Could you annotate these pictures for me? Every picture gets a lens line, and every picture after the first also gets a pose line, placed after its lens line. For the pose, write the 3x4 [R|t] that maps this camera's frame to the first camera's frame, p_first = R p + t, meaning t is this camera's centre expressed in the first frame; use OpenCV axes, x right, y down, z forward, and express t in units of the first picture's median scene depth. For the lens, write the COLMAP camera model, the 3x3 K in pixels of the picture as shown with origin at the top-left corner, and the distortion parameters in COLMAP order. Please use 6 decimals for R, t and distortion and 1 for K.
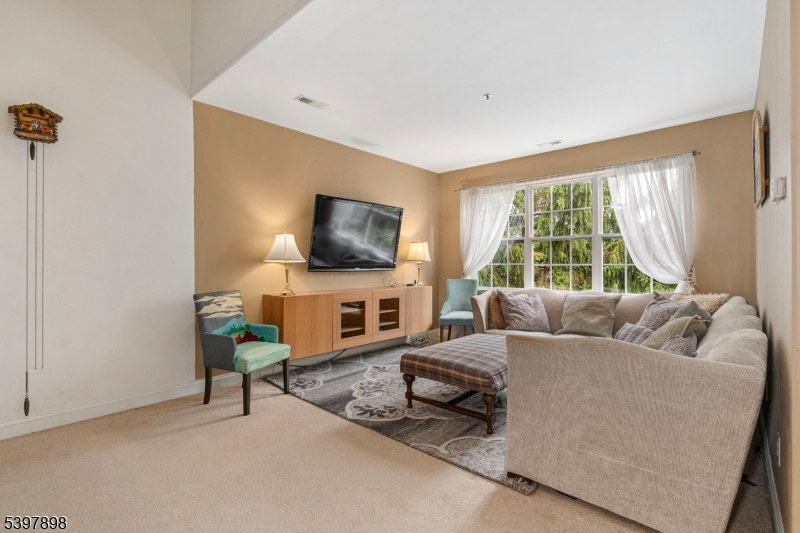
lens RADIAL K [[371.1, 0, 386.5], [0, 371.1, 262.0], [0, 0, 1]] dist [-0.013548, 0.000238]
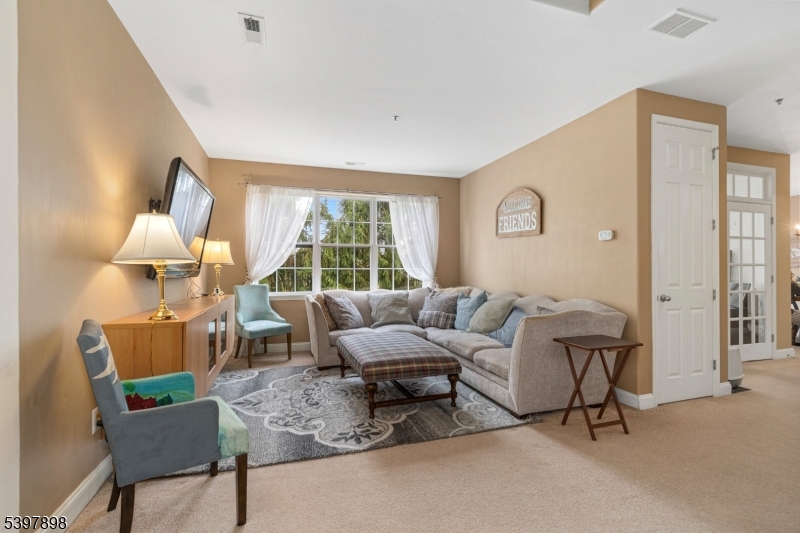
lens RADIAL K [[371.1, 0, 396.8], [0, 371.1, 267.0], [0, 0, 1]] dist [-0.013548, 0.000238]
pose [[0.480315, 0.005599, 0.877078, -0.696244], [-0.005339, 0.999980, -0.003460, 0.006709], [-0.877080, -0.003021, 0.480335, 0.454363]]
